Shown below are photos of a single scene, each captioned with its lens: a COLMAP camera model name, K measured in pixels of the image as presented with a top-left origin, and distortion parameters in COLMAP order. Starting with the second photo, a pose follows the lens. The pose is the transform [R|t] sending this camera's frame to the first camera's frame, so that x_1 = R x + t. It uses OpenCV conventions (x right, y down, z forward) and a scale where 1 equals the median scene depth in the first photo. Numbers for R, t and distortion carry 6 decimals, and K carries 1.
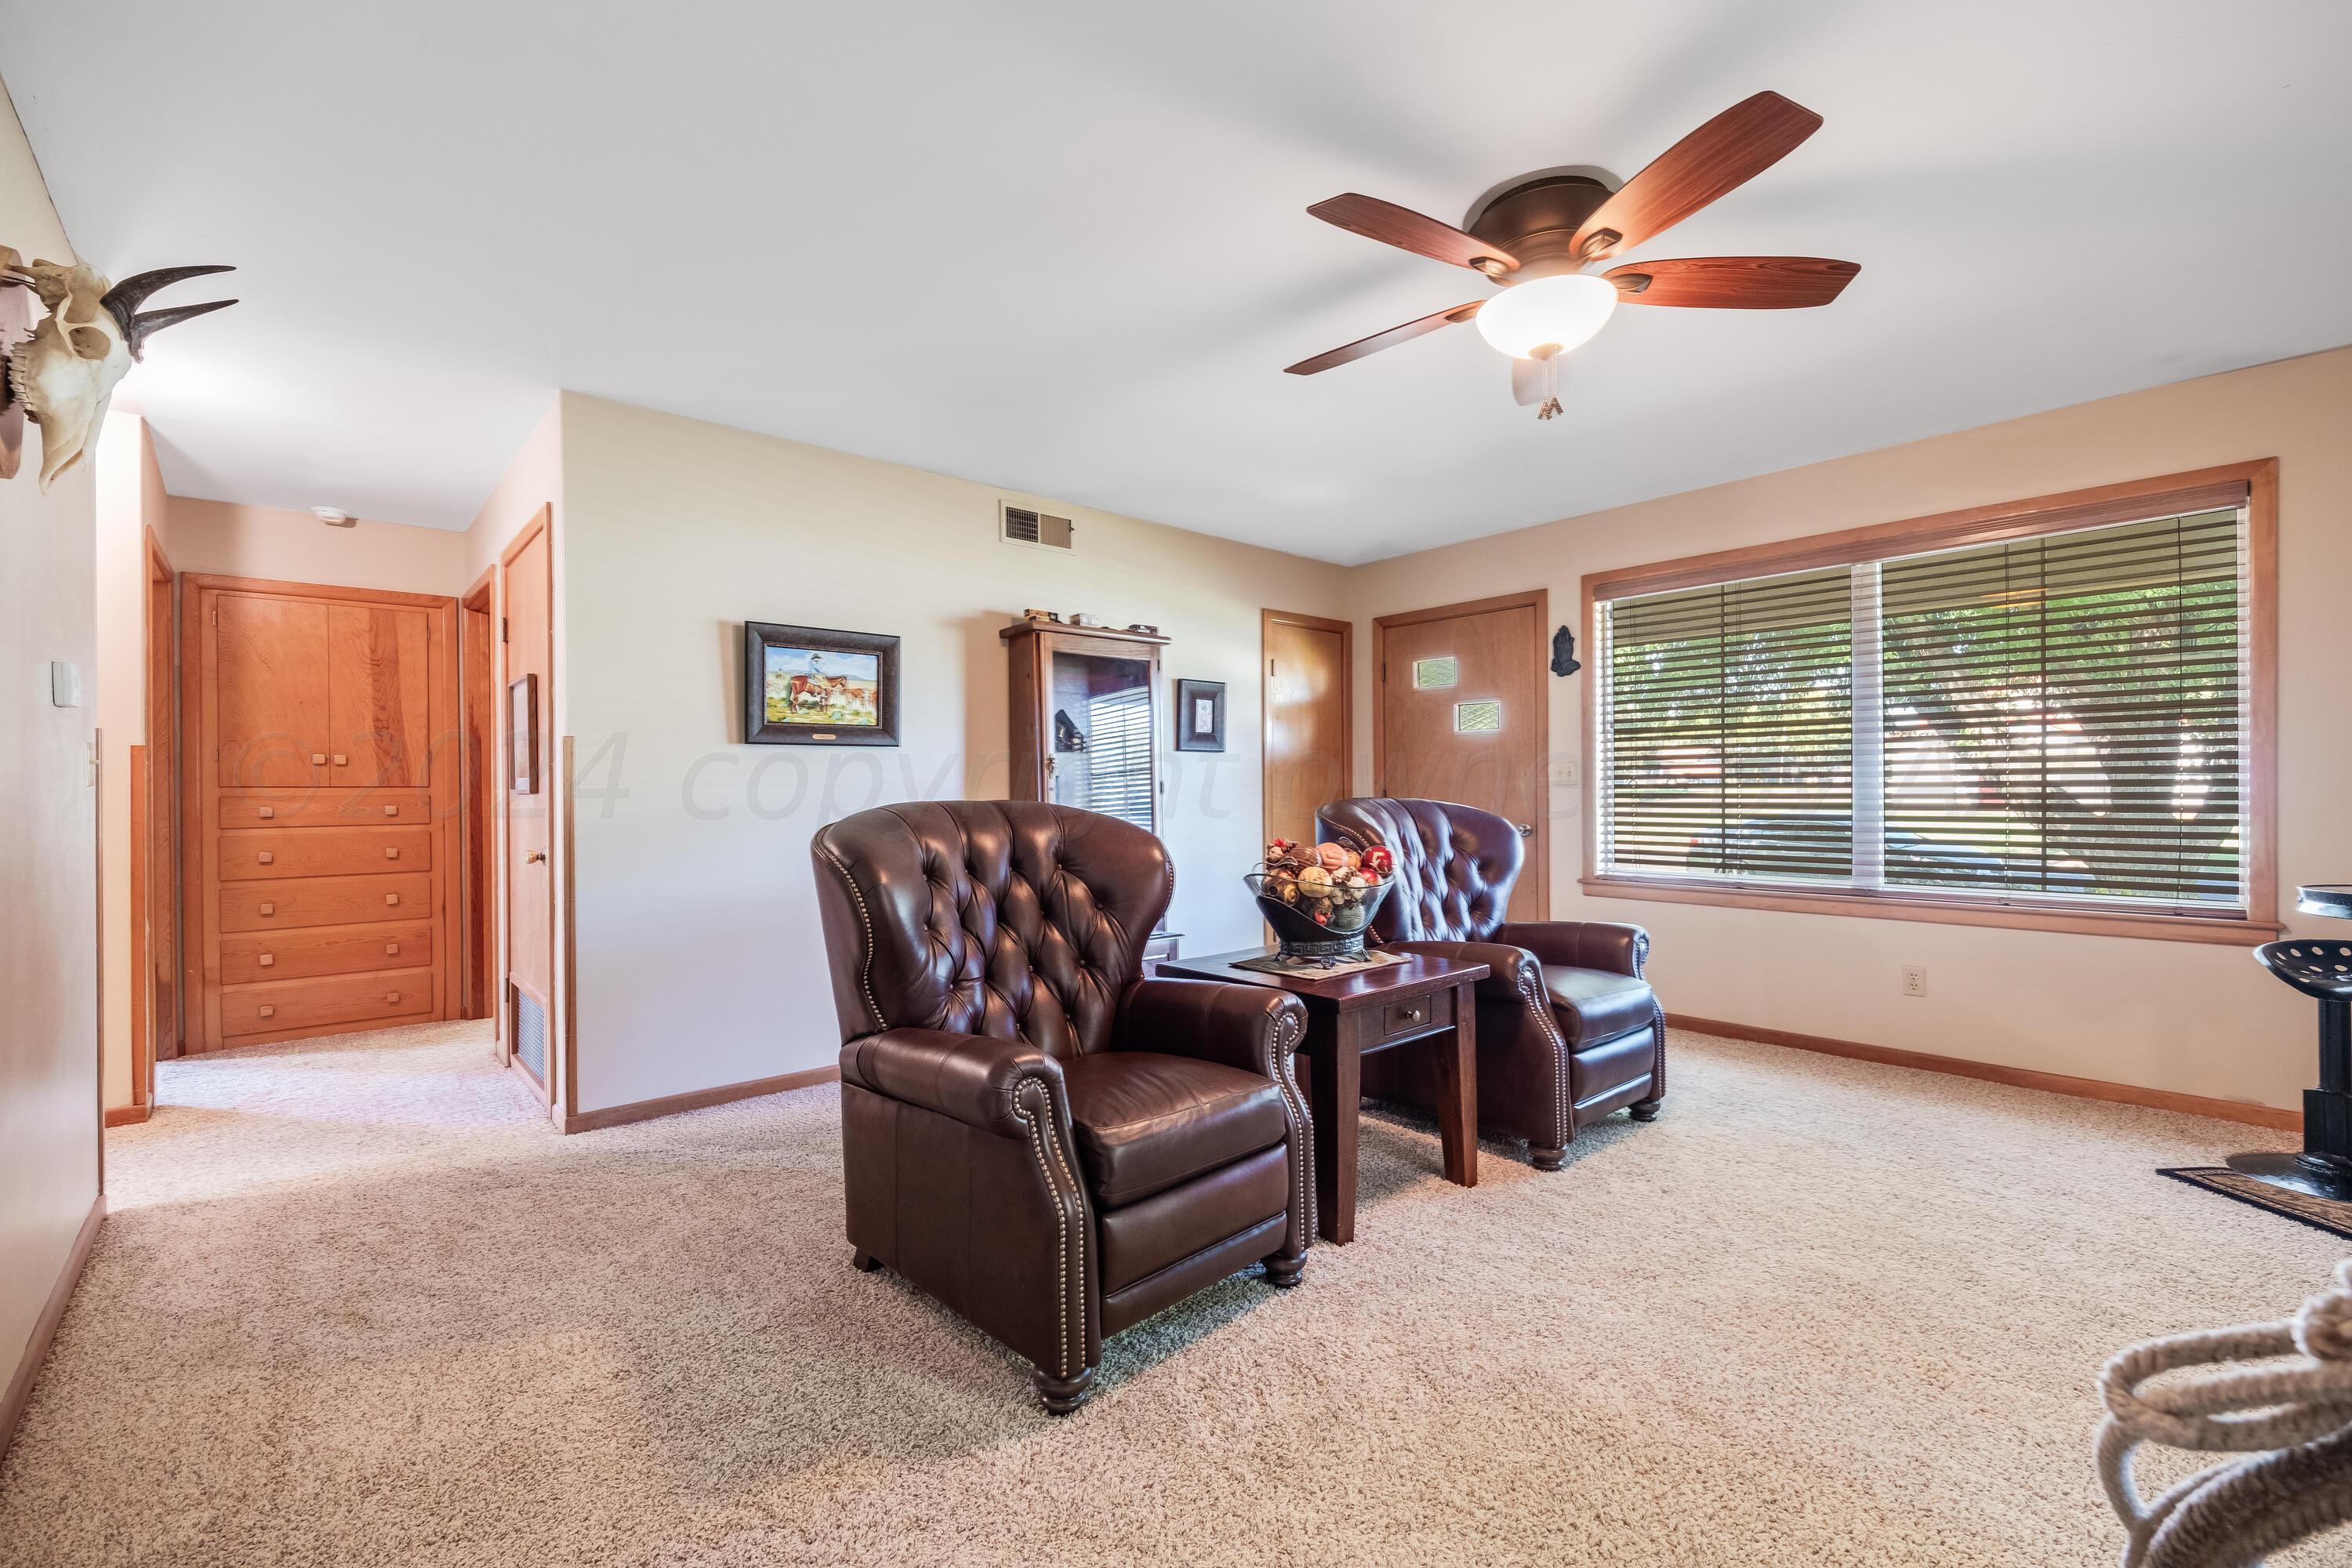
lens RADIAL K [[1012.2, 0, 1171.2], [0, 1012.2, 787.7], [0, 0, 1]] dist [-0.001493, -0.001021]
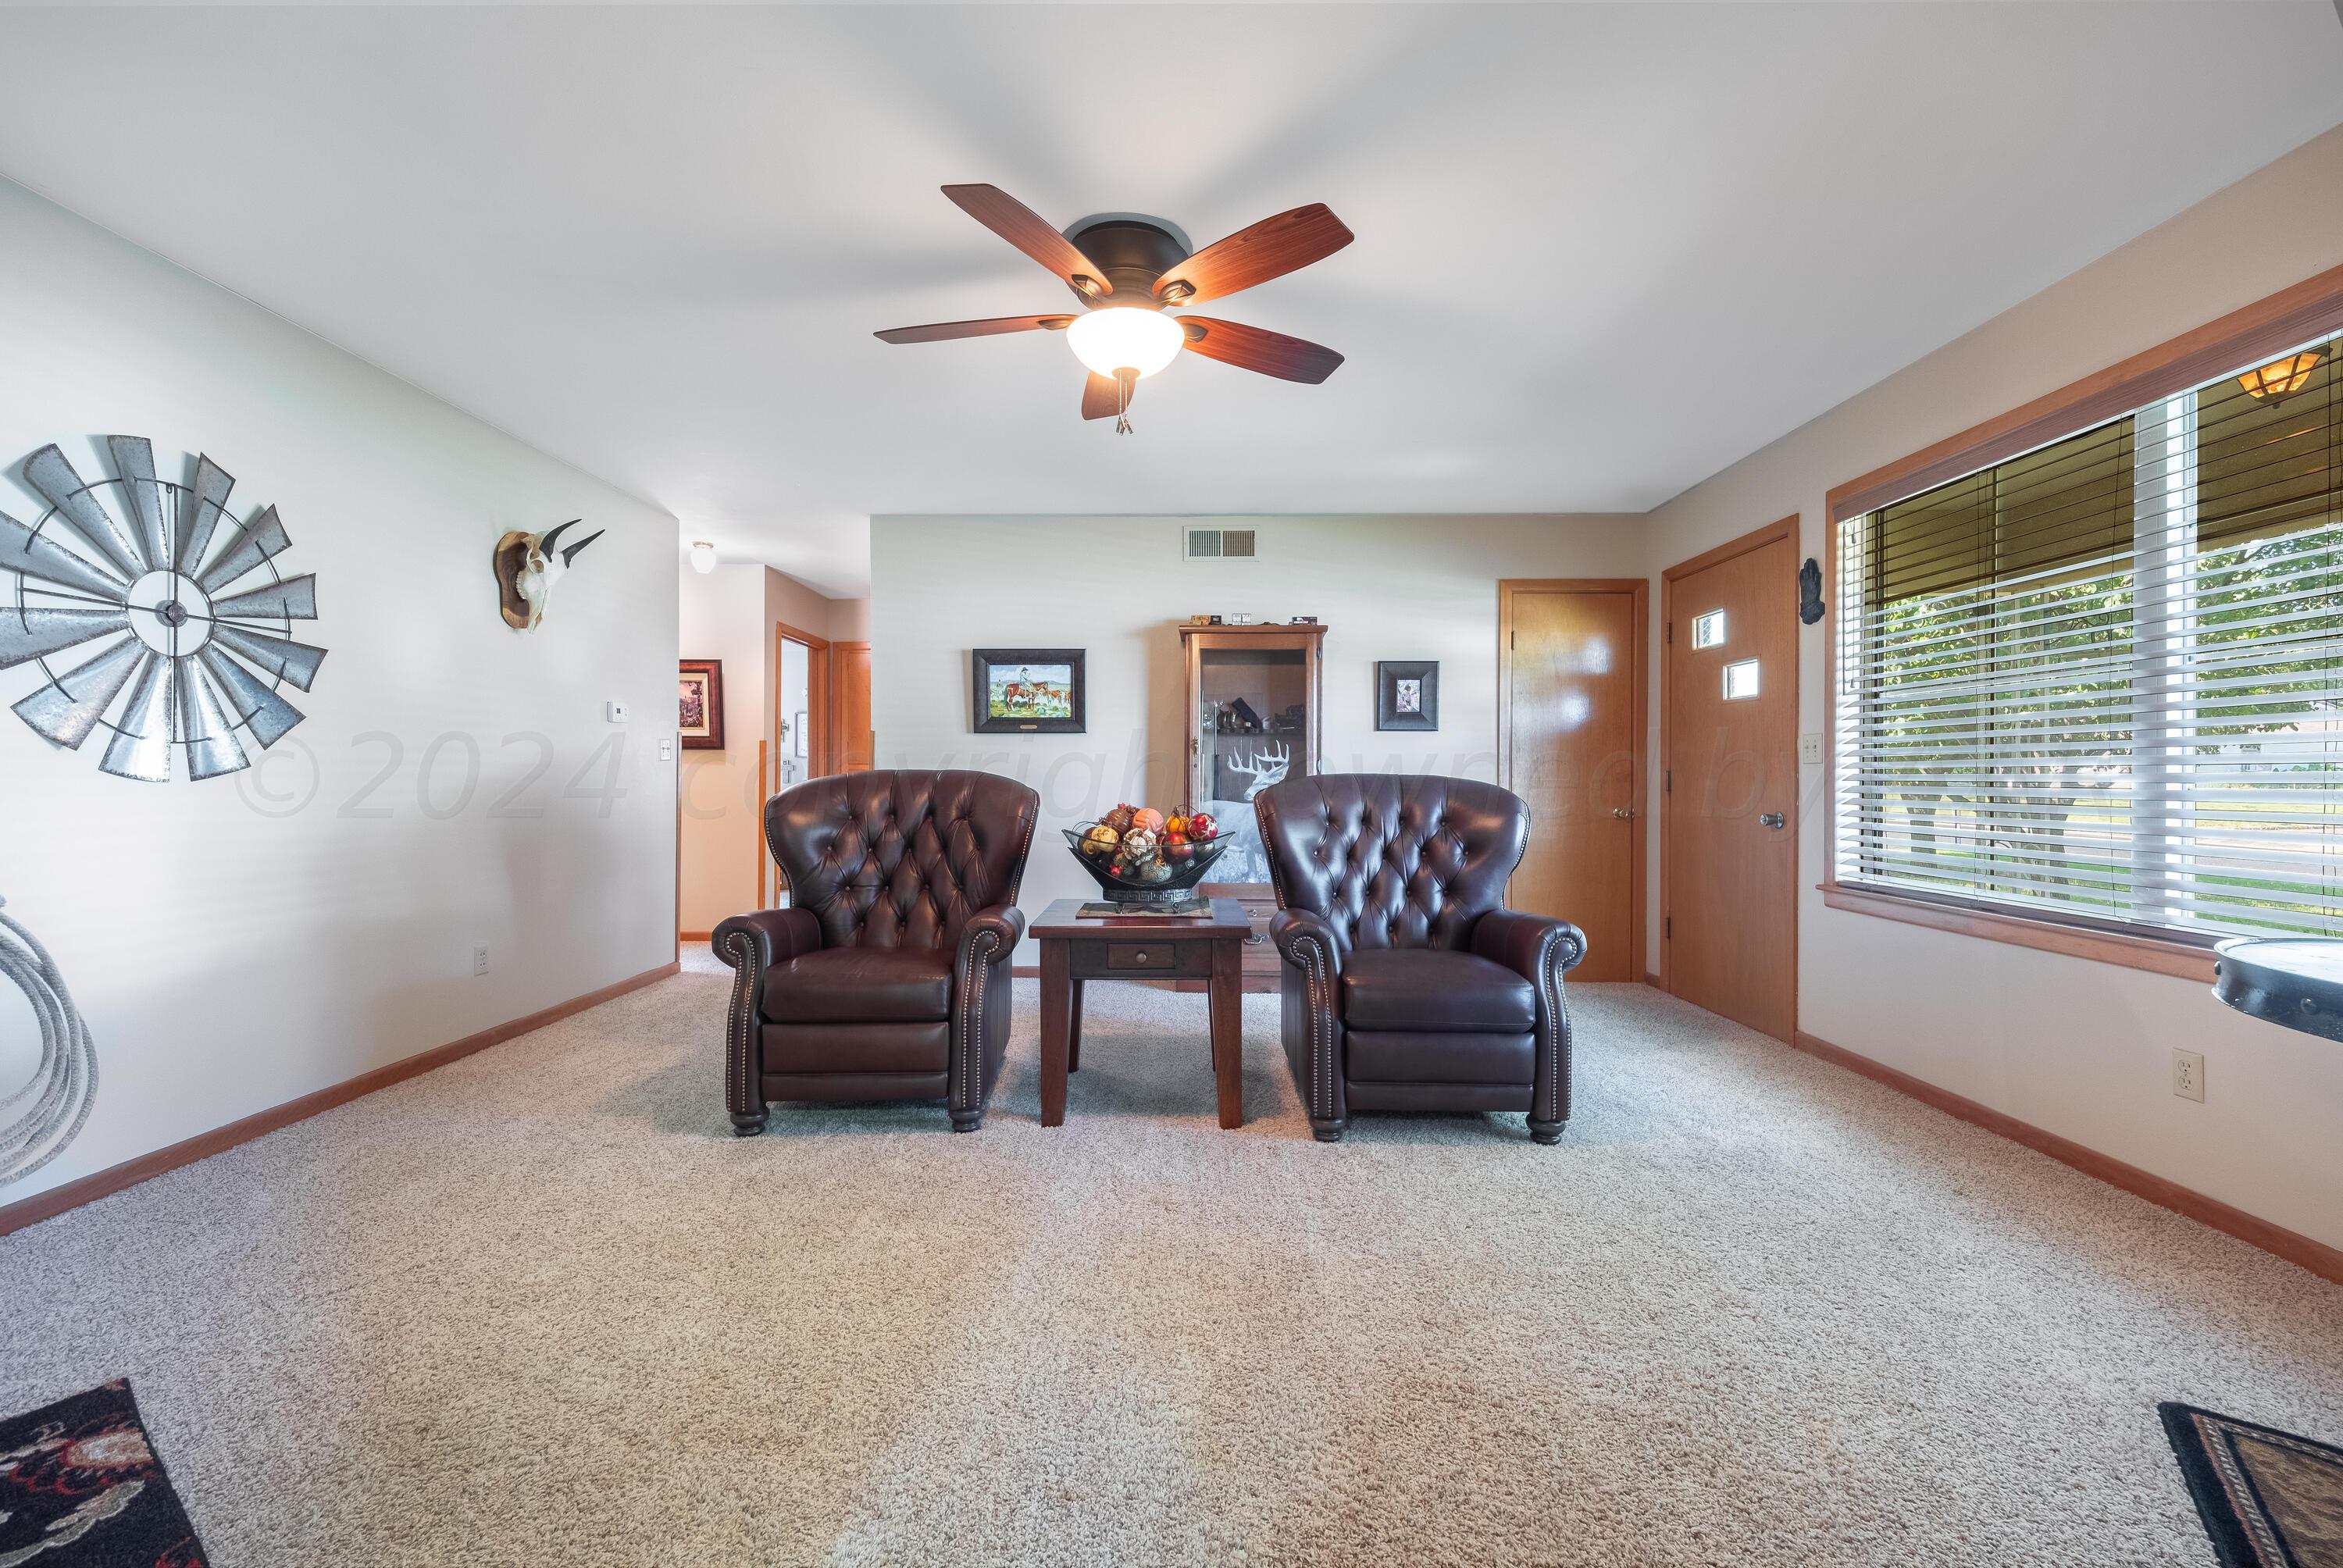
lens RADIAL K [[990.1, 0, 1160.3], [0, 990.1, 780.4], [0, 0, 1]] dist [0.011095, -0.000521]
pose [[0.739751, 0.011257, -0.672787, 0.668229], [-0.005199, 0.999926, 0.011014, 0.006482], [0.672861, -0.004649, 0.739754, 0.117880]]
